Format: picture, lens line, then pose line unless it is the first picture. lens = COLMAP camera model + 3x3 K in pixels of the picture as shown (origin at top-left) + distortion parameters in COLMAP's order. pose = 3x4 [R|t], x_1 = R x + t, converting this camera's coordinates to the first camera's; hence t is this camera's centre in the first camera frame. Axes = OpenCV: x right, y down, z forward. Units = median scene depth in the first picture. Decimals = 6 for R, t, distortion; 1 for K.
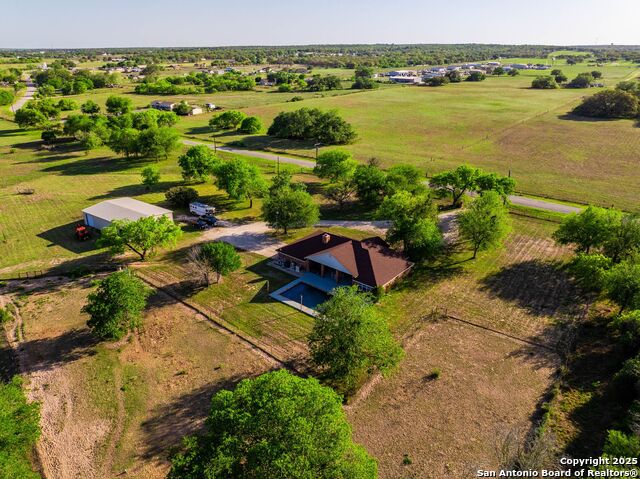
lens RADIAL K [[466.6, 0, 320.0], [0, 466.6, 239.5], [0, 0, 1]] dist [-0.009761, -0.003031]
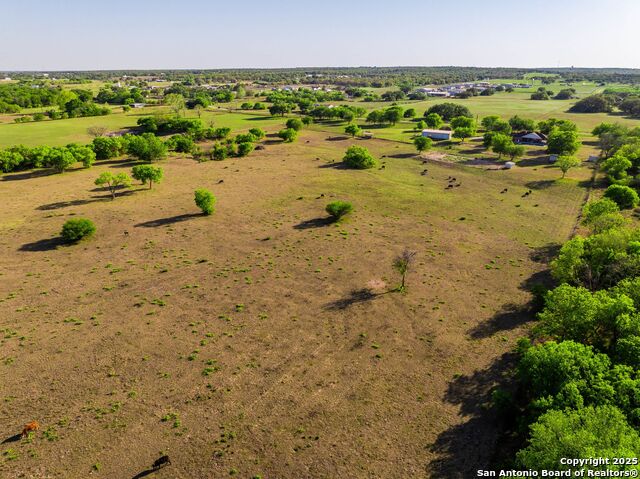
lens RADIAL K [[466.6, 0, 320.0], [0, 466.6, 239.5], [0, 0, 1]] dist [-0.009761, -0.003031]
pose [[0.998314, -0.019169, 0.054787, -0.230297], [0.021416, 0.998941, -0.040711, 0.121861], [-0.053949, 0.041816, 0.997668, -0.303227]]
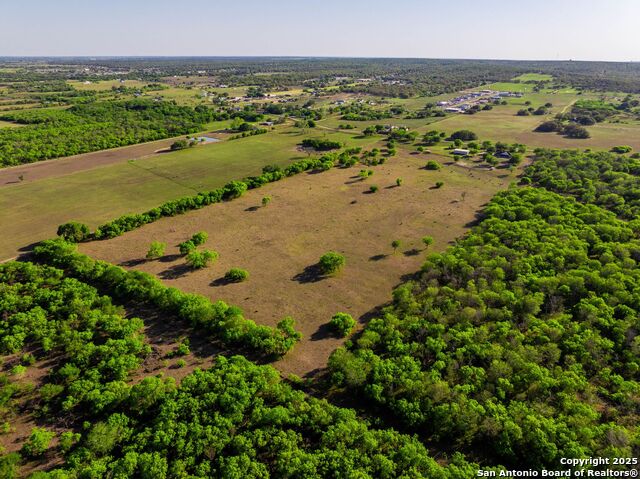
lens RADIAL K [[466.6, 0, 320.0], [0, 466.6, 239.5], [0, 0, 1]] dist [-0.009761, -0.003031]
pose [[0.998540, -0.019687, 0.050309, -0.457142], [0.020267, 0.999734, -0.011052, 0.198124], [-0.050078, 0.012055, 0.998673, -0.864930]]
